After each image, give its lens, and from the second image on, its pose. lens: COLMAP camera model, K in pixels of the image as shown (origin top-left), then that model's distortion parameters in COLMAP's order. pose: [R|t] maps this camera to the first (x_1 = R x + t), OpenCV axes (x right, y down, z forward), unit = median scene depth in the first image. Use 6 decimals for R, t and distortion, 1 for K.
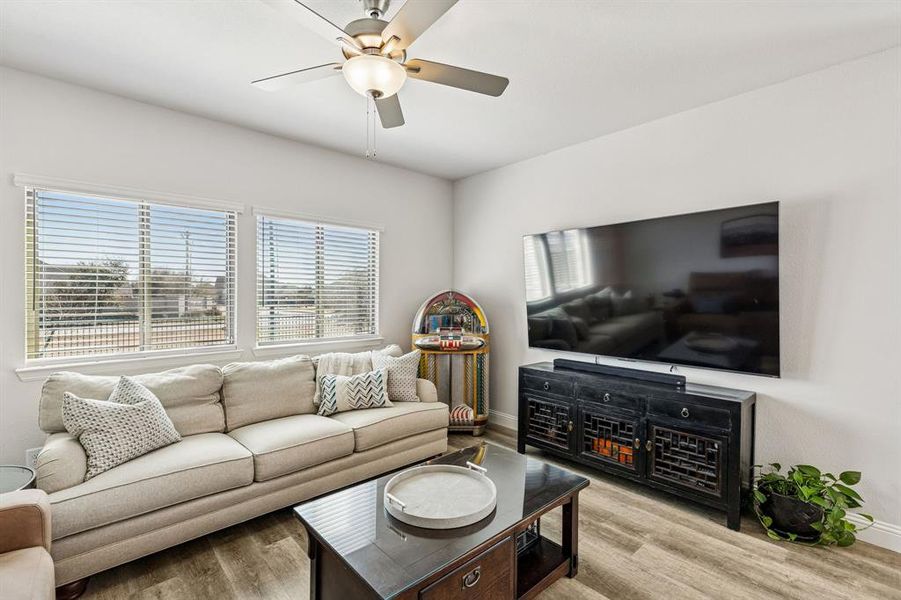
lens RADIAL K [[406.8, 0, 447.3], [0, 406.8, 295.7], [0, 0, 1]] dist [0.003059, 0.000412]
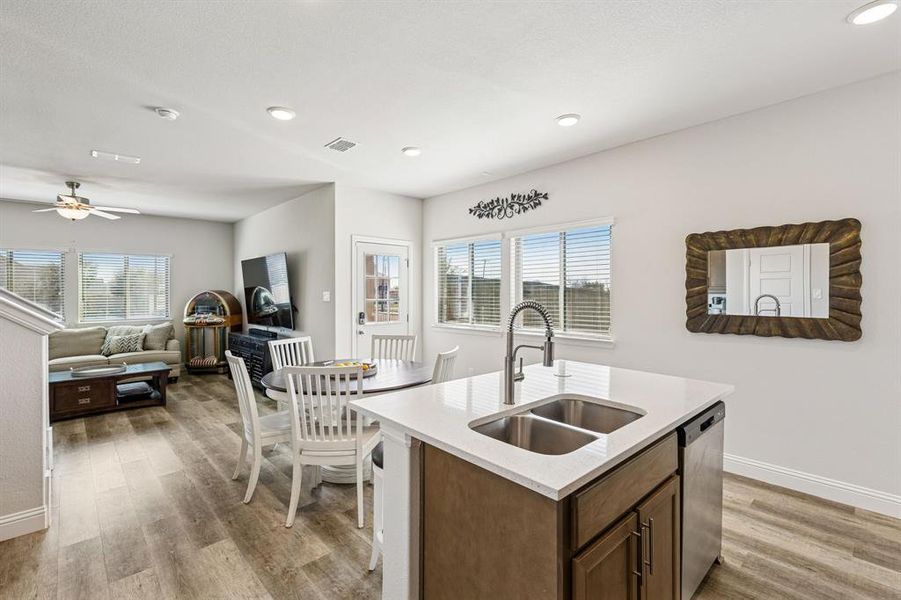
lens RADIAL K [[406.8, 0, 447.3], [0, 406.8, 295.7], [0, 0, 1]] dist [0.003059, 0.000412]
pose [[0.999883, -0.002401, 0.015138, 1.267121], [0.002200, 0.999909, 0.013324, -0.019425], [-0.015169, -0.013289, 0.999797, -0.955743]]
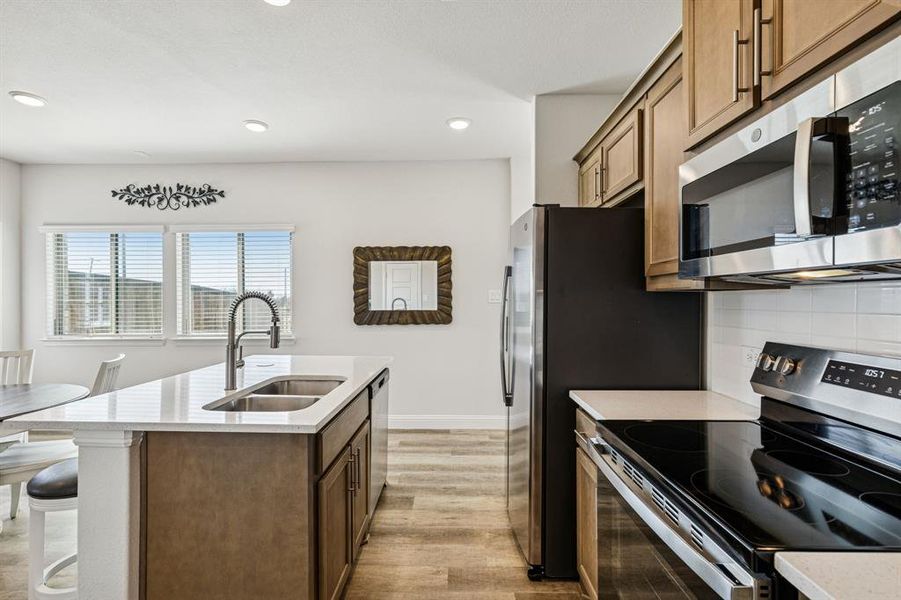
lens RADIAL K [[408.0, 0, 450.5], [0, 408.0, 302.8], [0, 0, 1]] dist [0.002243, 0.000347]
pose [[0.675946, -0.007418, 0.736914, 1.146842], [-0.000124, 0.999948, 0.010179, 0.004061], [-0.736951, -0.006972, 0.675910, -1.027318]]
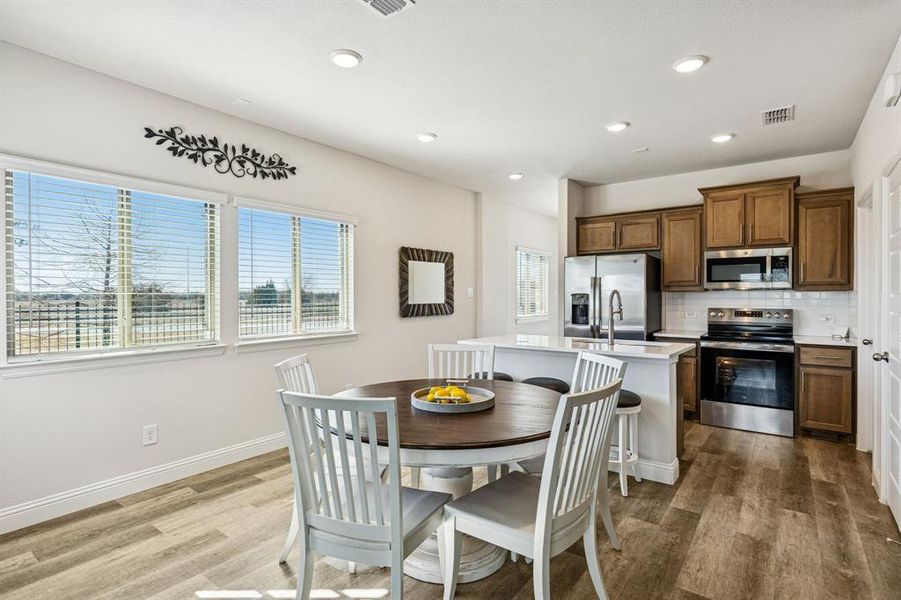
lens RADIAL K [[448.8, 0, 445.7], [0, 448.8, 298.0], [0, 0, 1]] dist [0.002902, 0.000333]
pose [[-0.181171, -0.004287, 0.983442, 0.342512], [-0.002315, 0.999990, 0.003933, 0.013216], [-0.983449, -0.001564, -0.181179, 0.185928]]
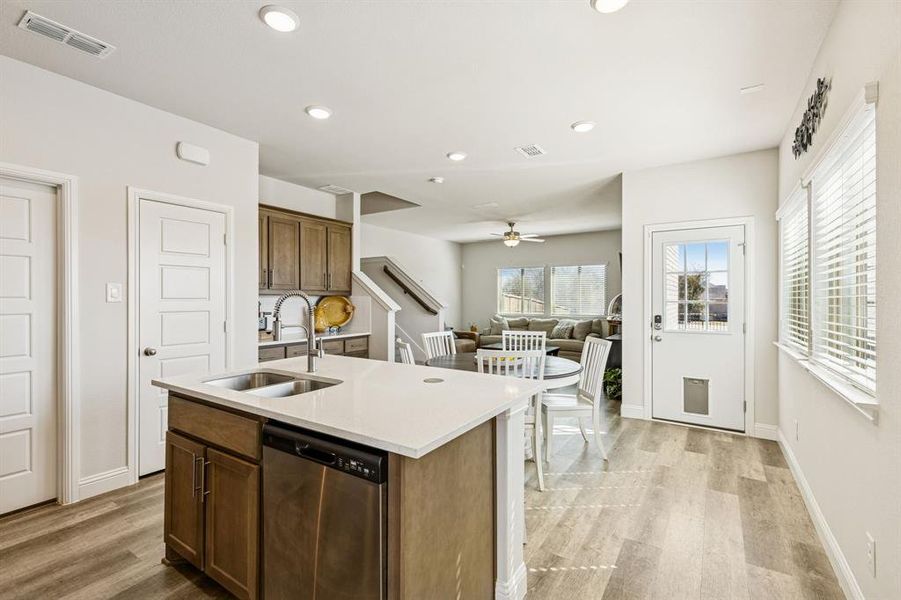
lens RADIAL K [[406.8, 0, 447.3], [0, 406.8, 295.7], [0, 0, 1]] dist [0.003059, 0.000412]
pose [[0.253321, -0.005379, -0.967367, 2.078565], [0.002086, 0.999985, -0.005014, 0.007761], [0.967380, -0.000748, 0.253328, -0.367931]]
